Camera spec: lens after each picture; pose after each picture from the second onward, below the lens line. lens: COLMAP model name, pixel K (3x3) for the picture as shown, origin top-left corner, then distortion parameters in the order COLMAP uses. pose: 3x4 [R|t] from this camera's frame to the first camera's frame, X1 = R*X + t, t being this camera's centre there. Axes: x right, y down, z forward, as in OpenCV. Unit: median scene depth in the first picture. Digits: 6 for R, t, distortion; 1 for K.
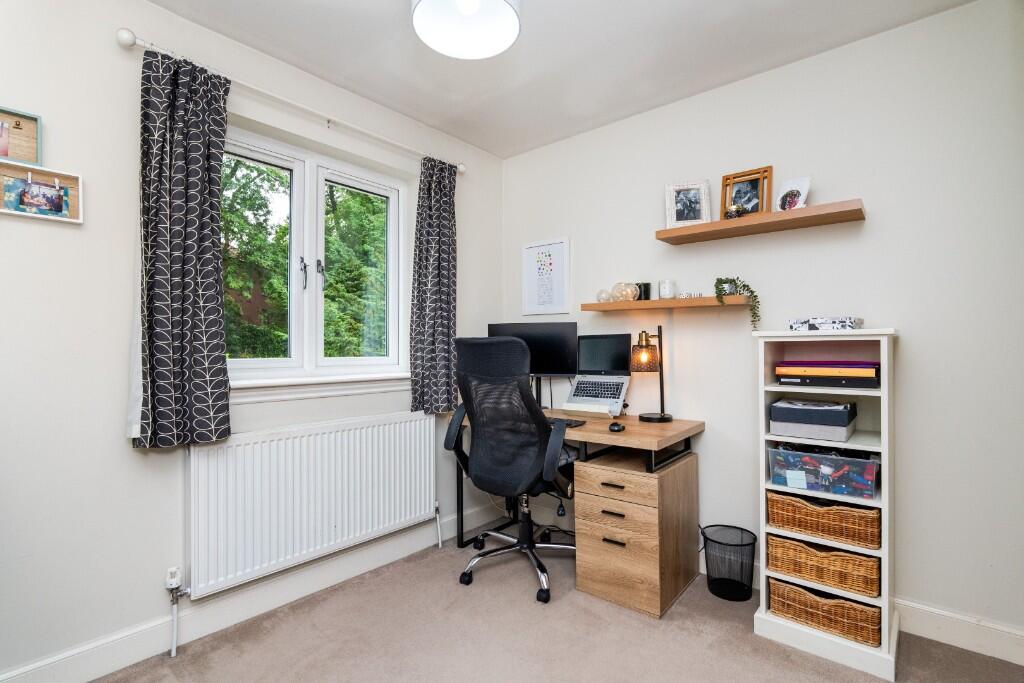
lens RADIAL K [[489.6, 0, 508.9], [0, 489.6, 349.3], [0, 0, 1]] dist [-0.014920, 0.000142]
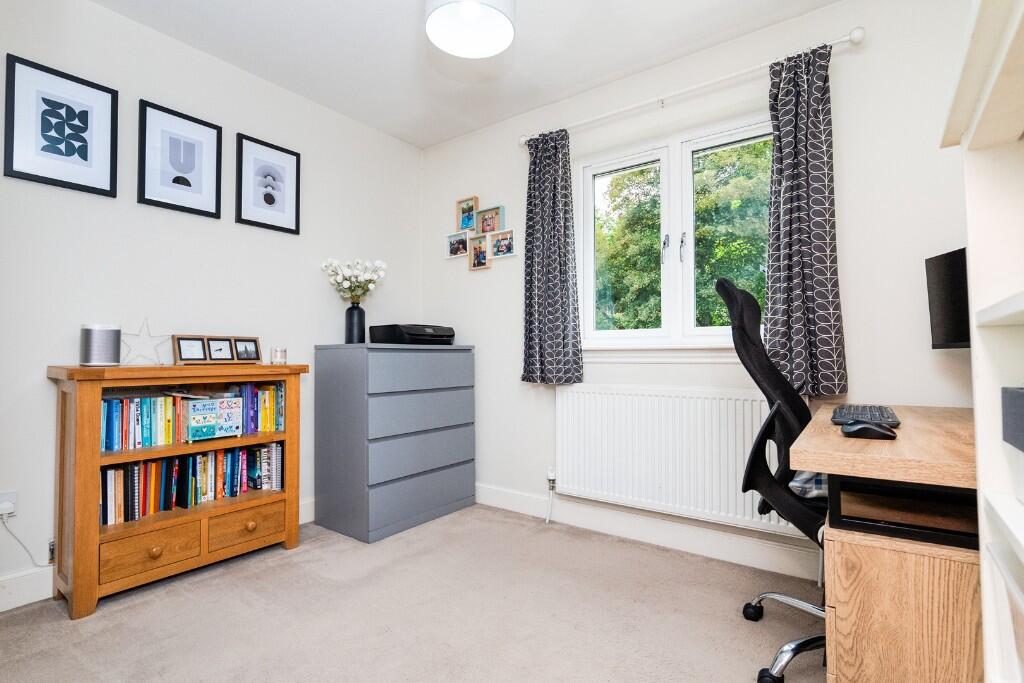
lens RADIAL K [[489.6, 0, 508.9], [0, 489.6, 349.3], [0, 0, 1]] dist [-0.014920, 0.000142]
pose [[0.062351, -0.021786, -0.997816, 0.815463], [-0.004993, 0.999742, -0.022141, 0.117516], [0.998042, 0.006363, 0.062226, 0.754385]]
